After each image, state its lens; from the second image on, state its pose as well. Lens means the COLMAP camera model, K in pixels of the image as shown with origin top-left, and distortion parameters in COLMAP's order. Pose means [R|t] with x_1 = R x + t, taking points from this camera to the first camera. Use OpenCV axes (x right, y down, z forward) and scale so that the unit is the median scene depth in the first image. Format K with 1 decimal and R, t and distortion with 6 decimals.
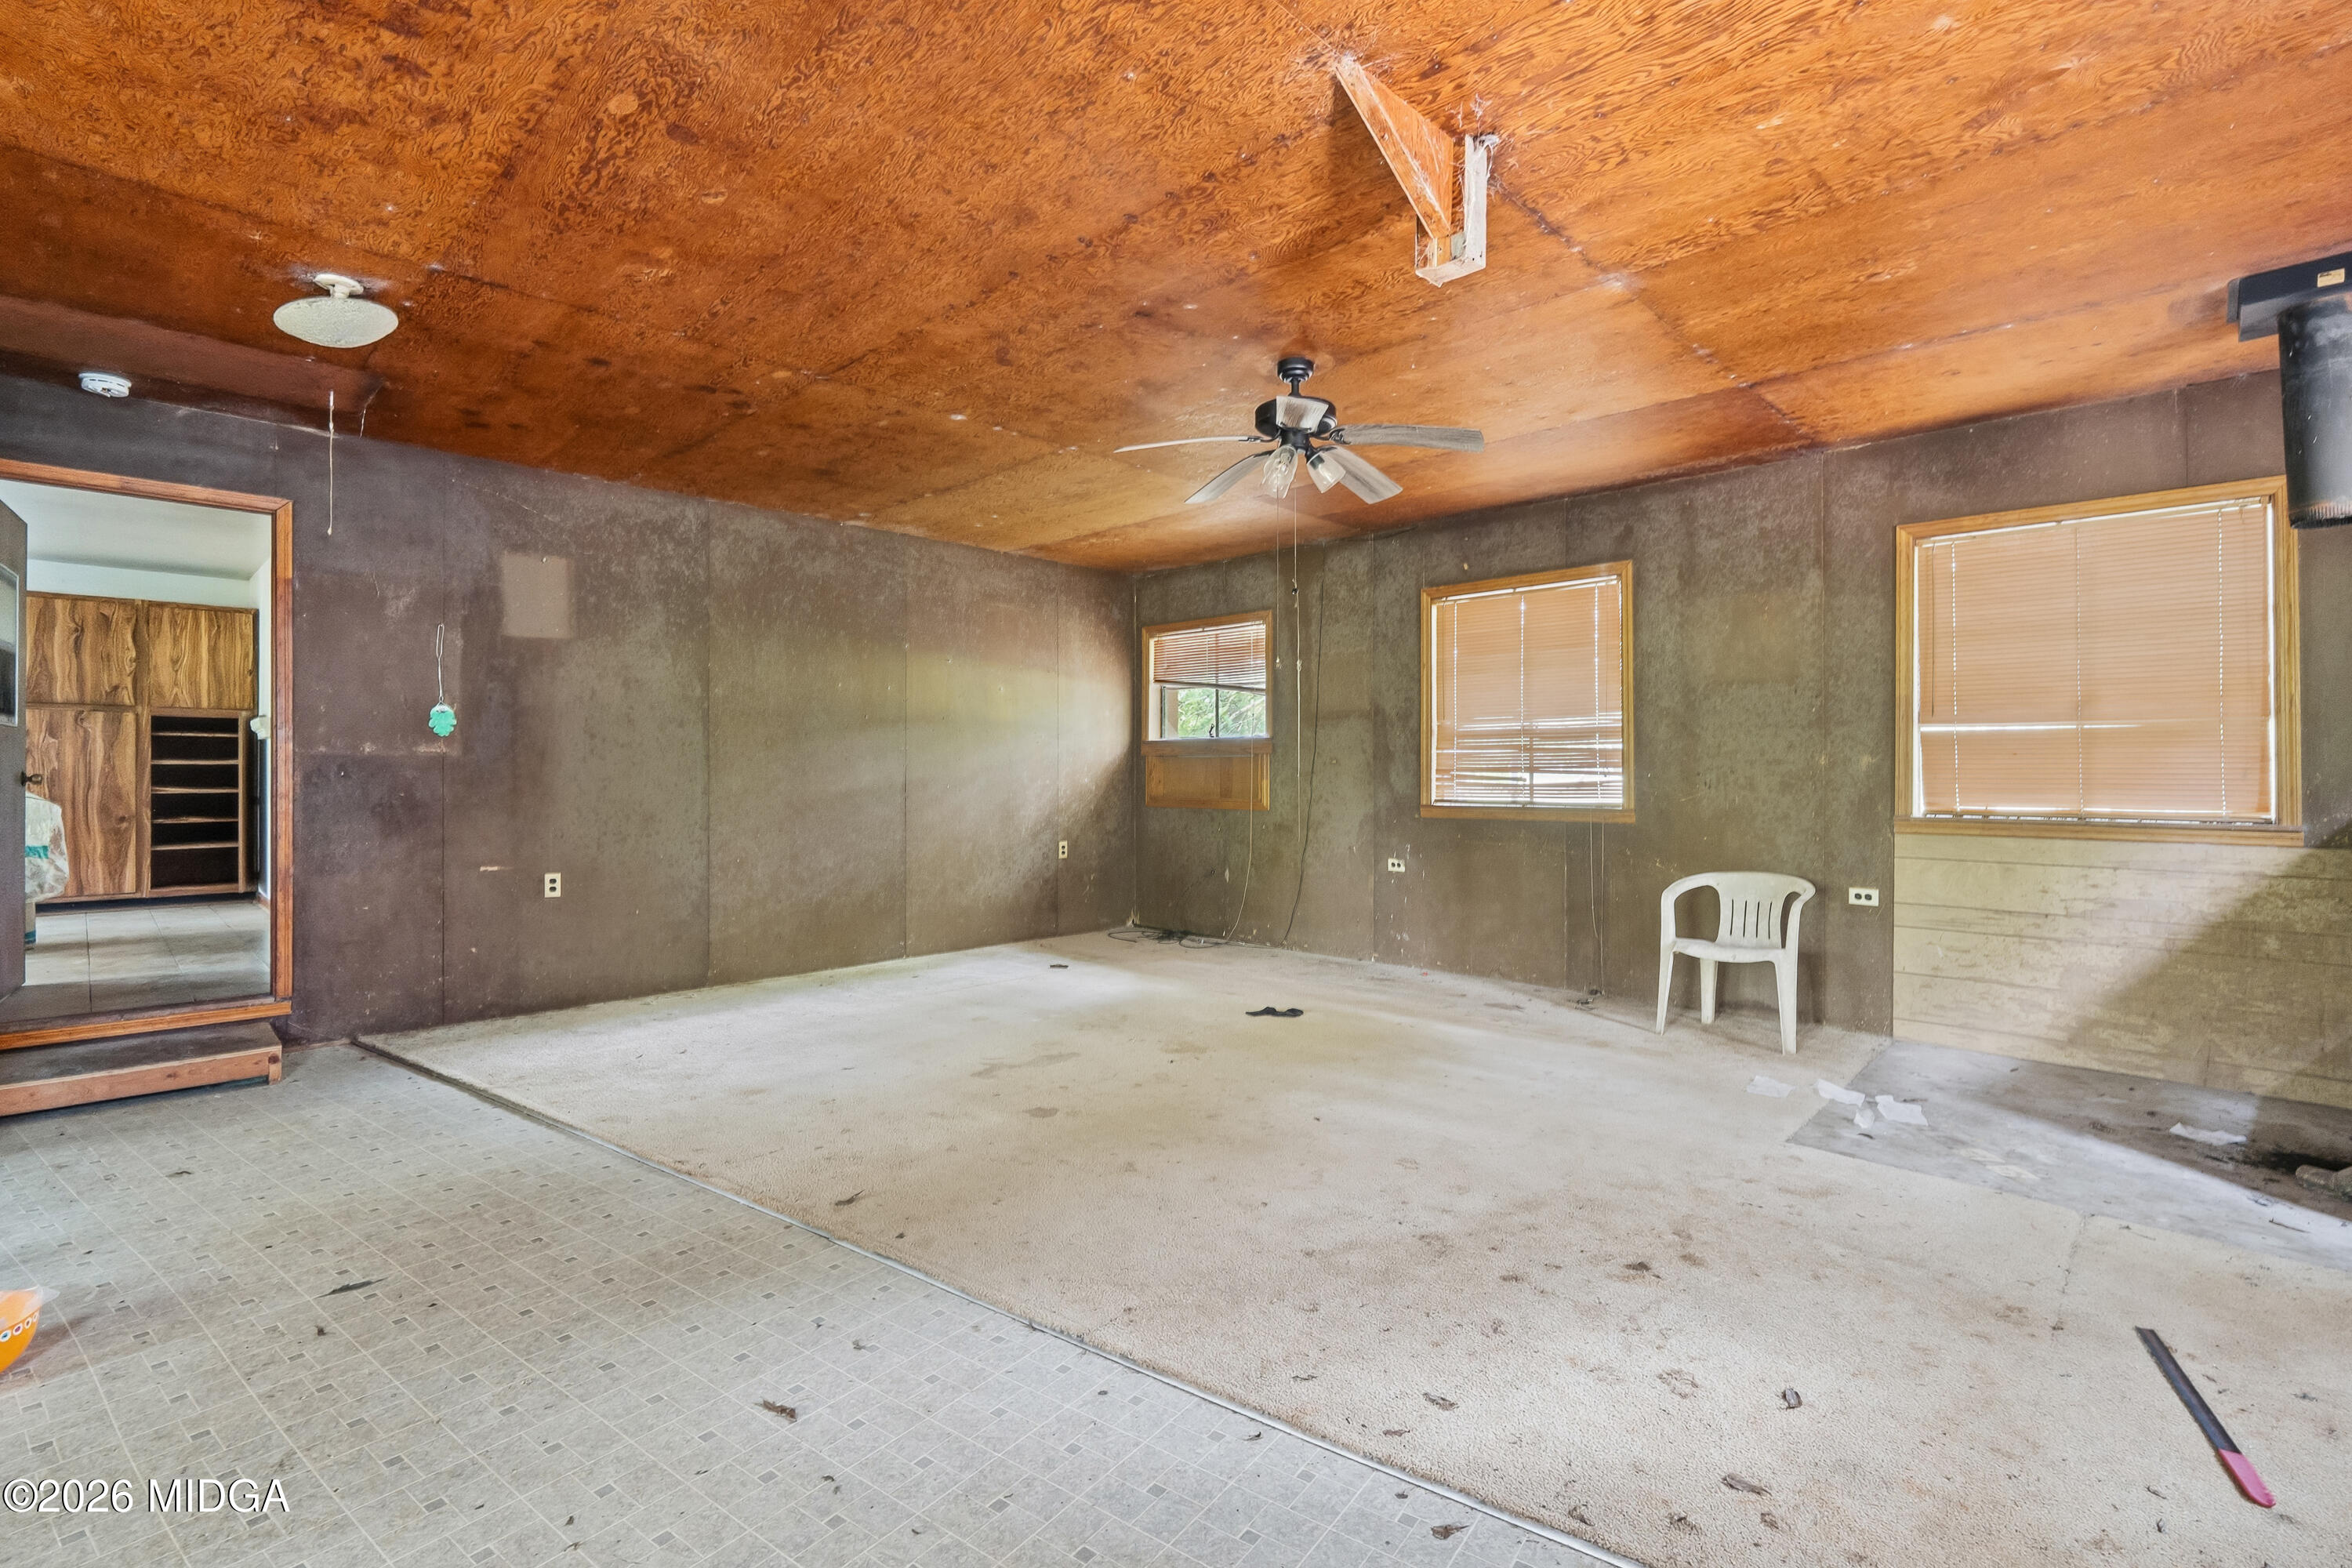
lens RADIAL K [[1069.8, 0, 1175.5], [0, 1069.8, 769.7], [0, 0, 1]] dist [-0.001655, -0.000268]
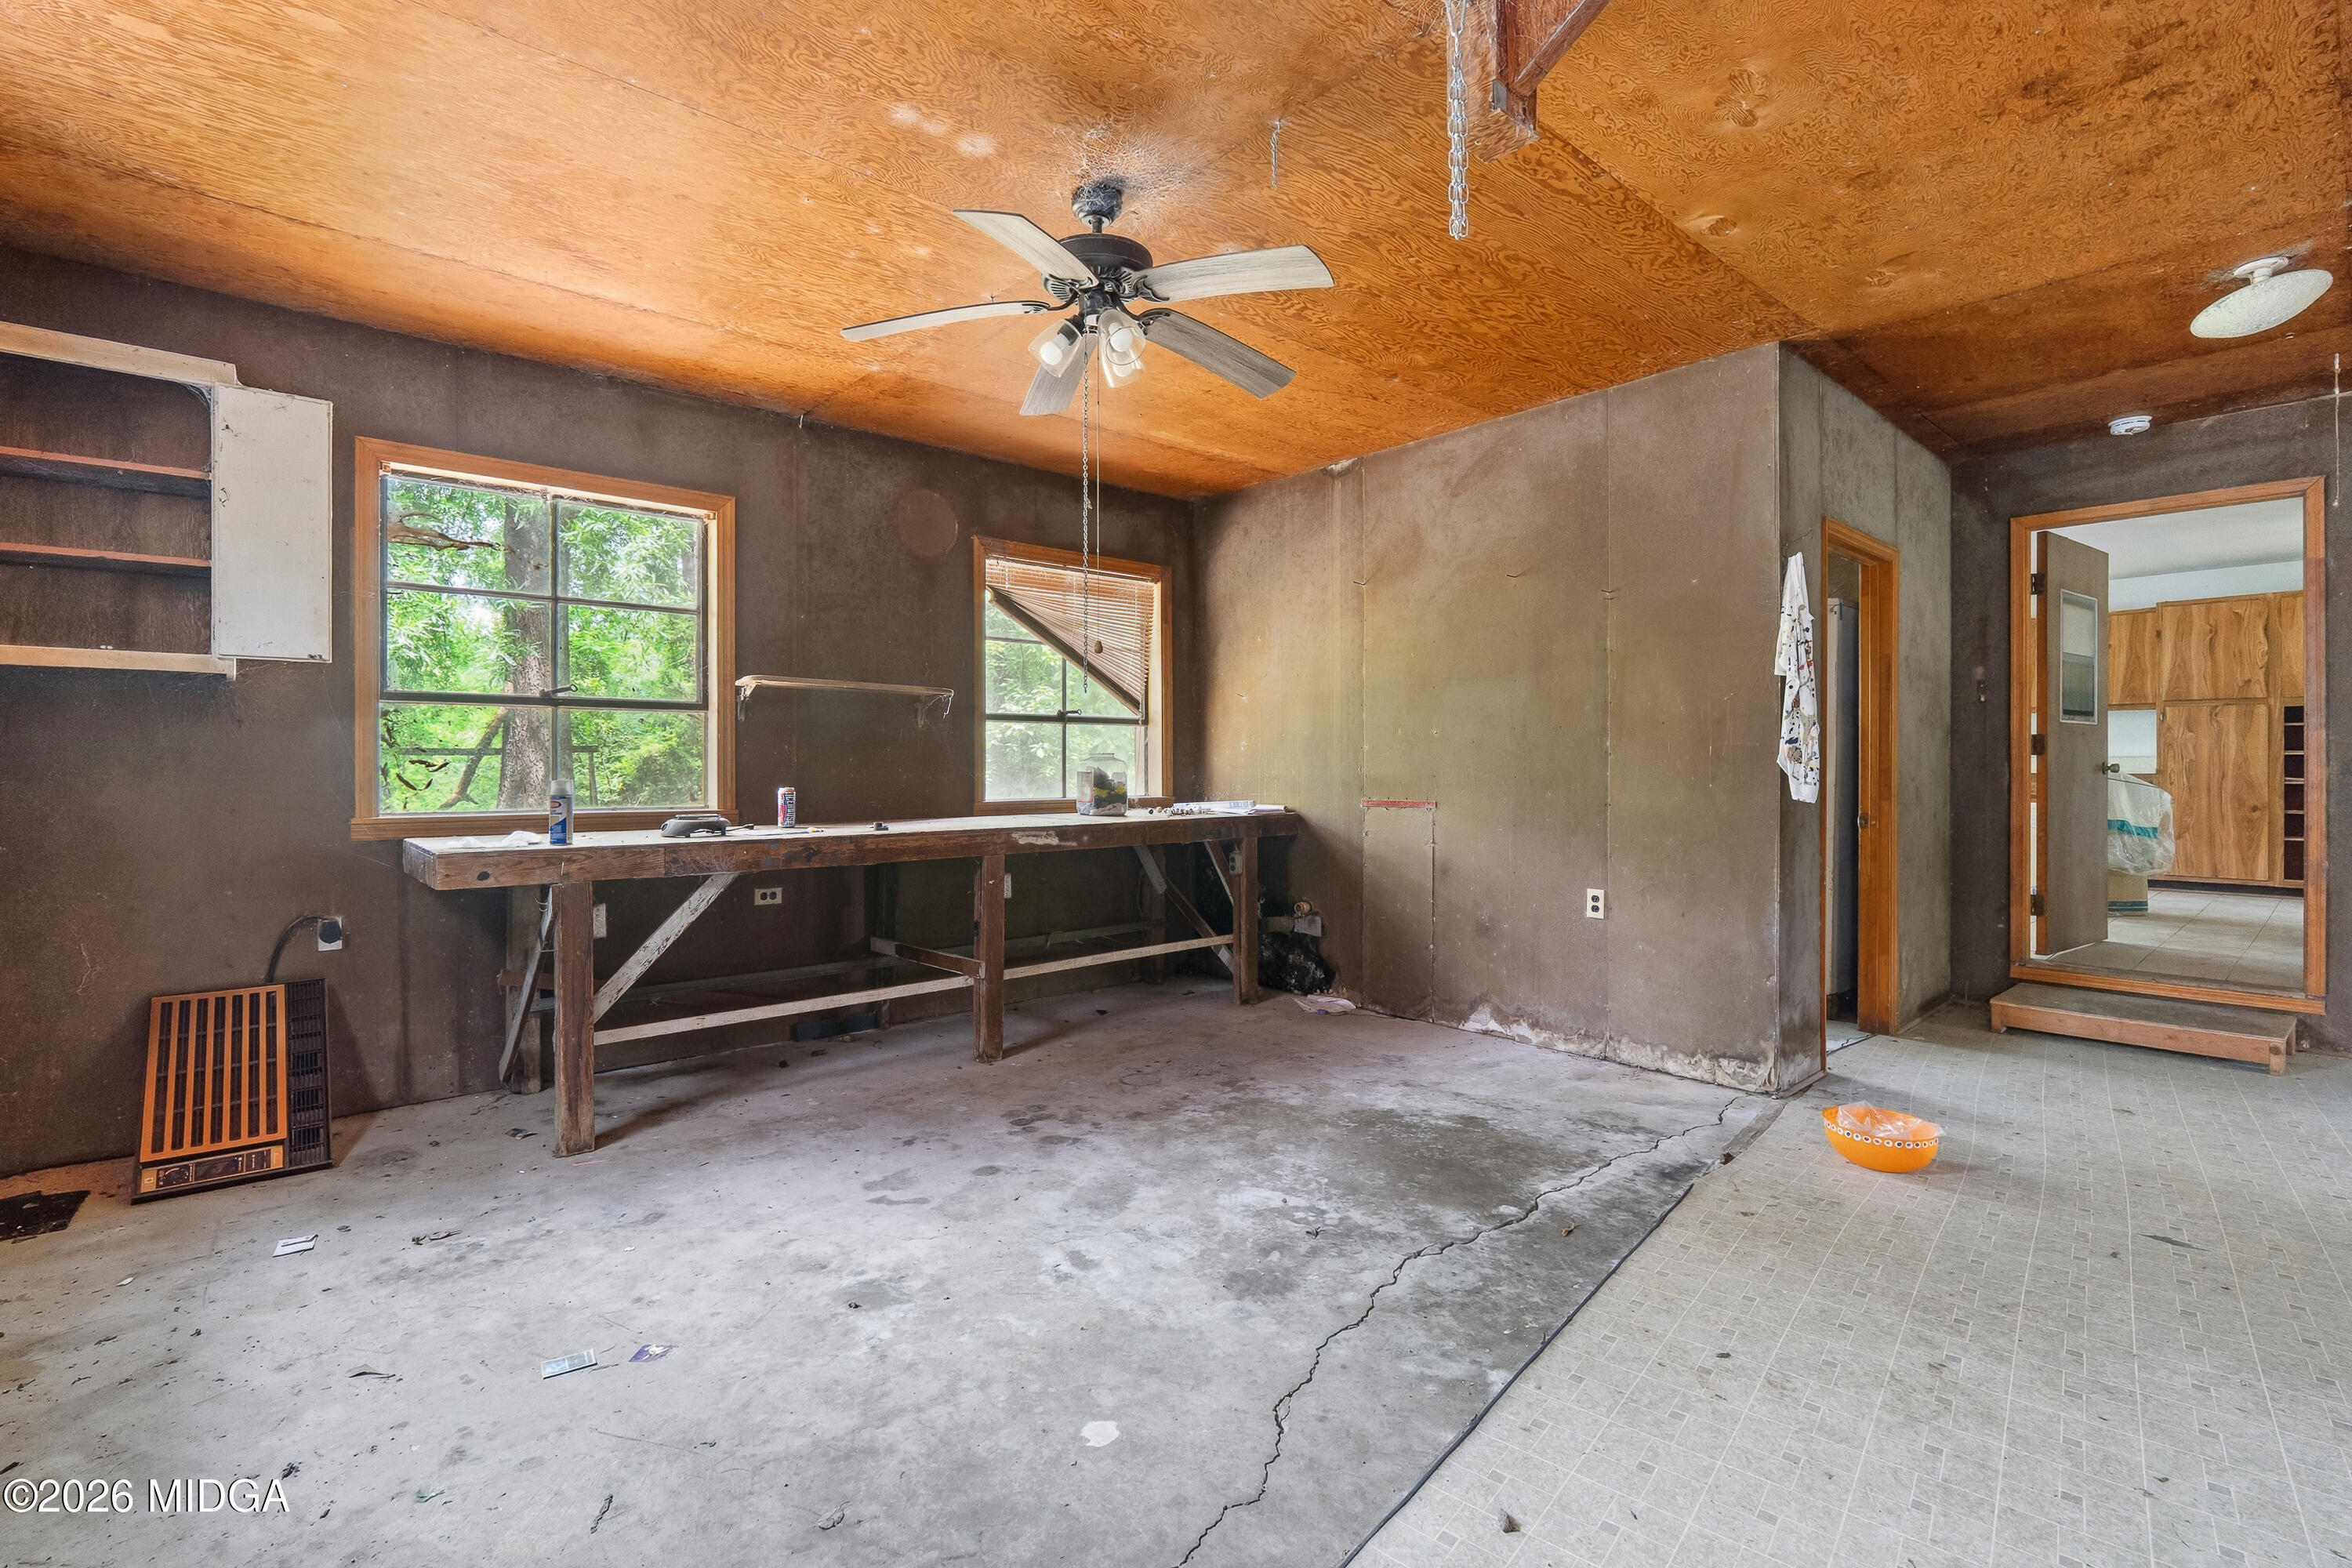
lens RADIAL K [[1069.8, 0, 1175.5], [0, 1069.8, 769.7], [0, 0, 1]] dist [-0.001655, -0.000268]
pose [[-0.064437, 0.004673, -0.997911, 0.208085], [0.002063, 0.999988, 0.004550, 0.003500], [0.997920, -0.001765, -0.064446, 0.044605]]
